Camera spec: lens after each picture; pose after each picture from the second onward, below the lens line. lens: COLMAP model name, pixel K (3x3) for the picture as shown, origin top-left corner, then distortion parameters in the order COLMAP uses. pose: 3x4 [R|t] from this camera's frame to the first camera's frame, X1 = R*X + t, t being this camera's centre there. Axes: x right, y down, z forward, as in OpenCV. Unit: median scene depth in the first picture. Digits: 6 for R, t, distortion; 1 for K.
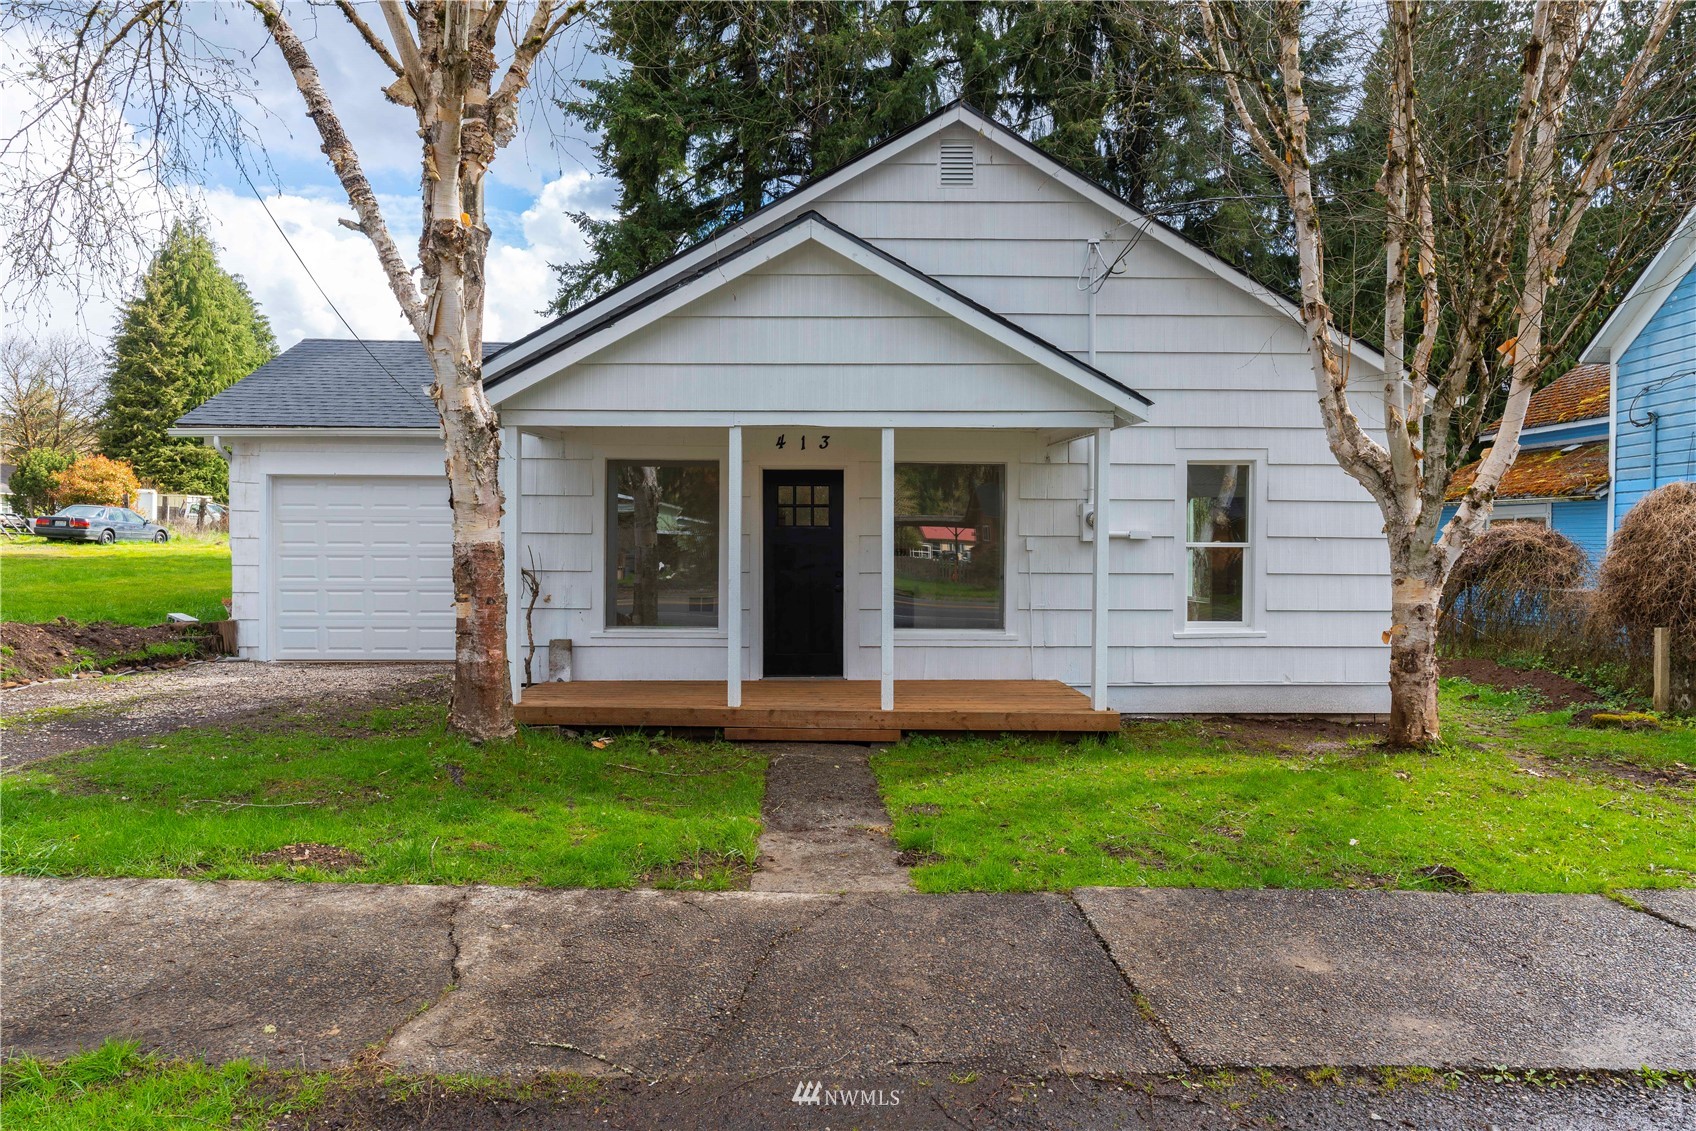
lens RADIAL K [[1001.4, 0, 851.2], [0, 1001.4, 556.5], [0, 0, 1]] dist [0.001347, 0.002476]
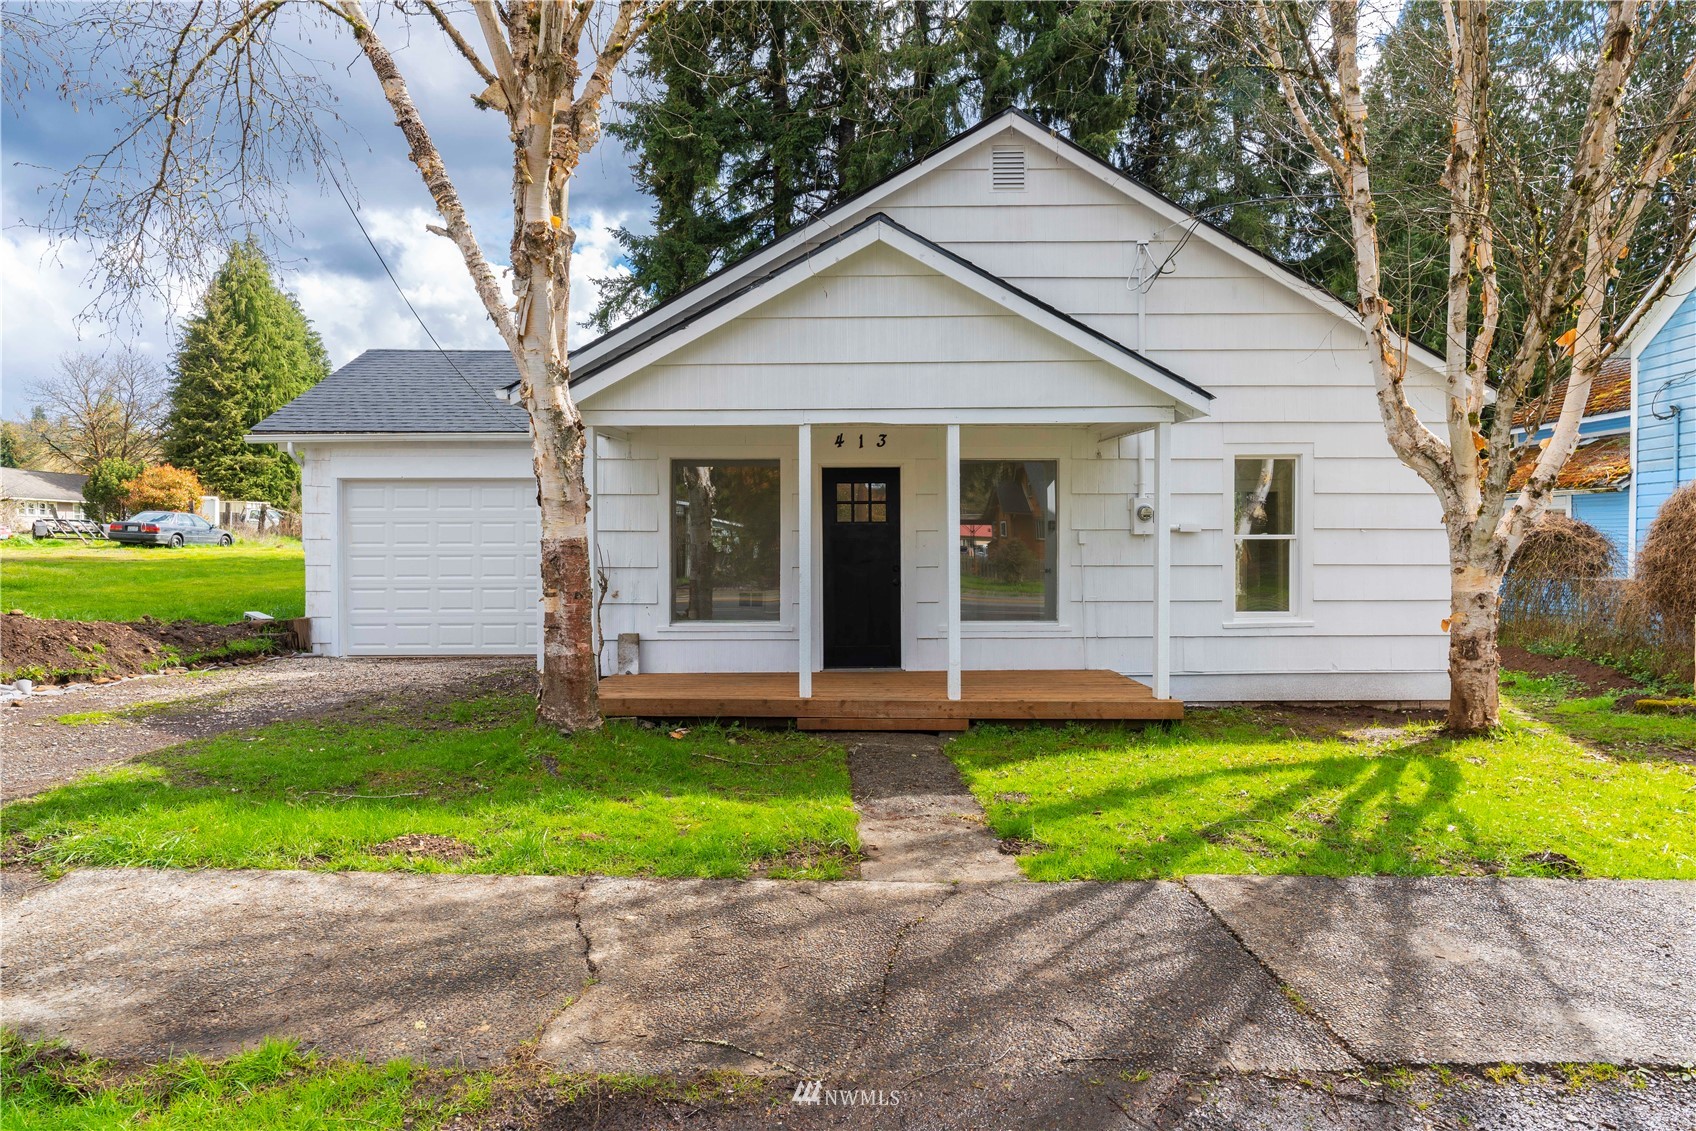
lens RADIAL K [[949.4, 0, 853.3], [0, 949.4, 555.5], [0, 0, 1]] dist [-0.001556, 0.003739]
pose [[0.999872, -0.008162, -0.013750, -0.052645], [0.008169, 0.999967, 0.000450, 0.004313], [0.013746, -0.000562, 0.999905, 0.027096]]
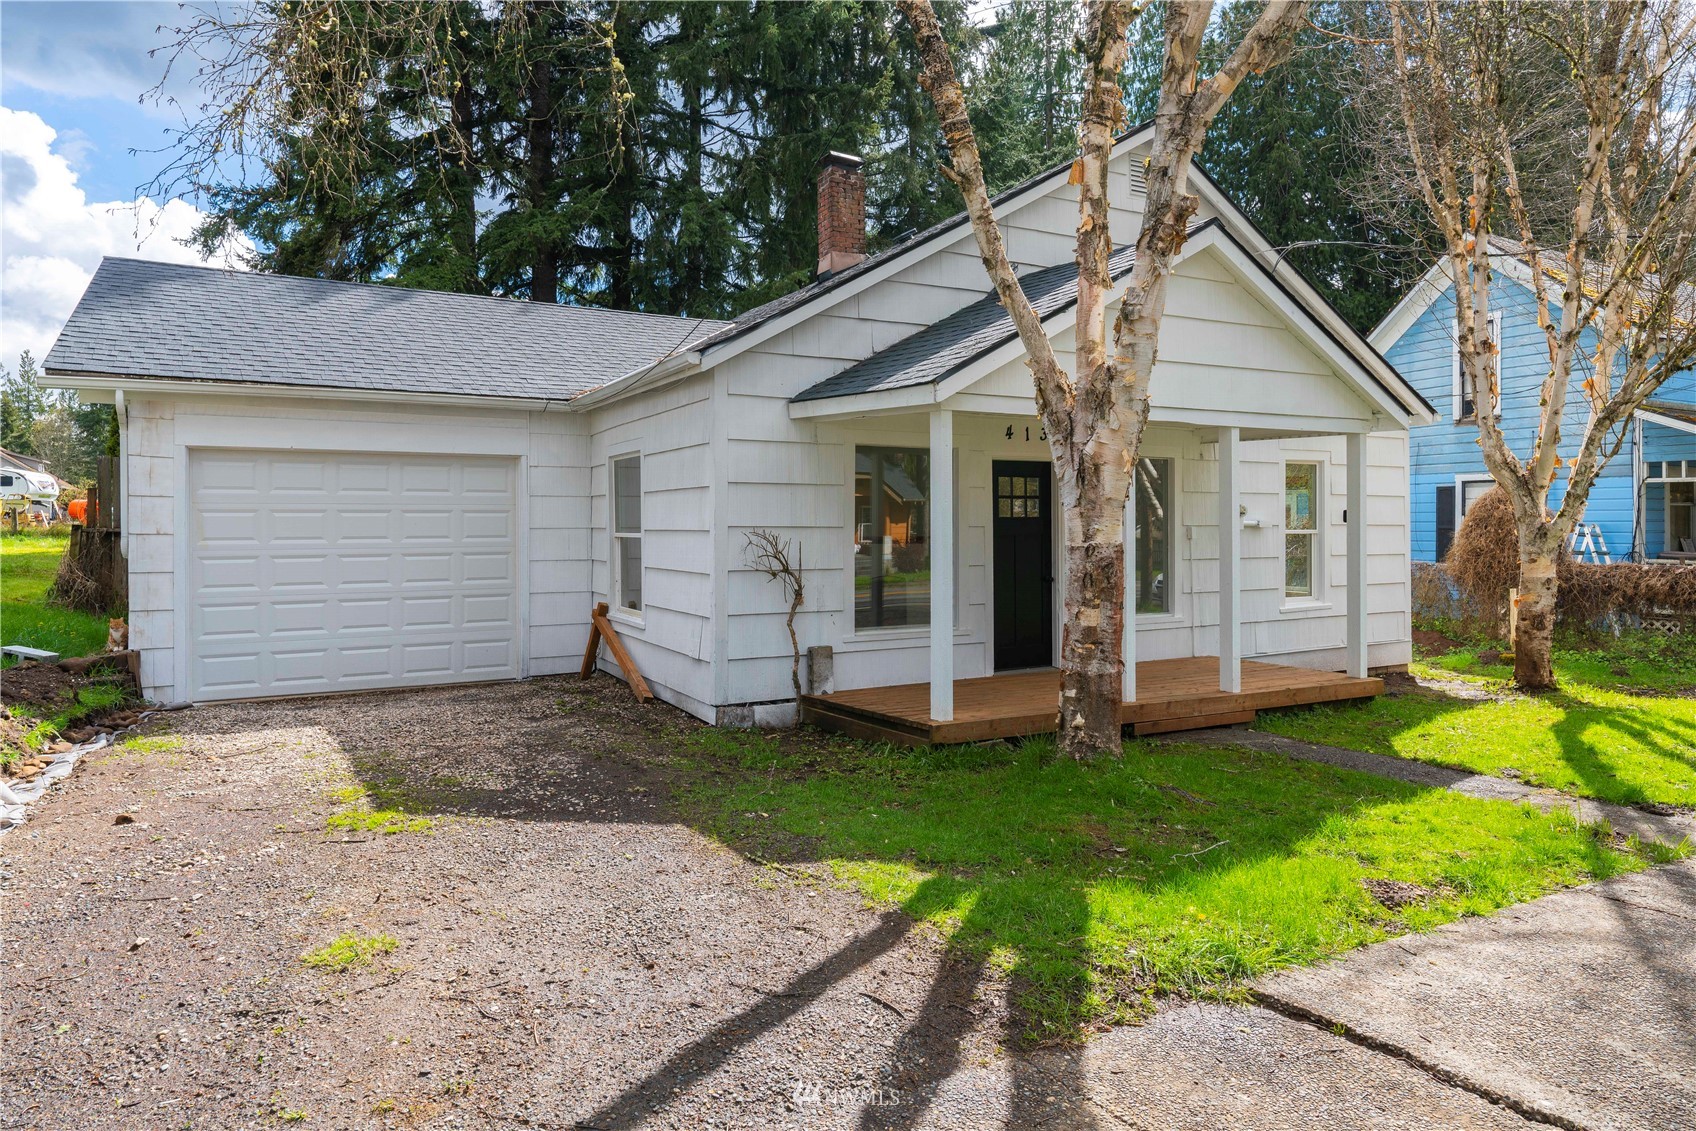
lens RADIAL K [[1014.2, 0, 820.4], [0, 1014.2, 523.2], [0, 0, 1]] dist [-0.000286, 0.000176]
pose [[0.894058, -0.007266, 0.447892, -0.829036], [0.013155, 0.999863, -0.010040, -0.021027], [-0.447758, 0.014868, 0.894031, 0.232011]]
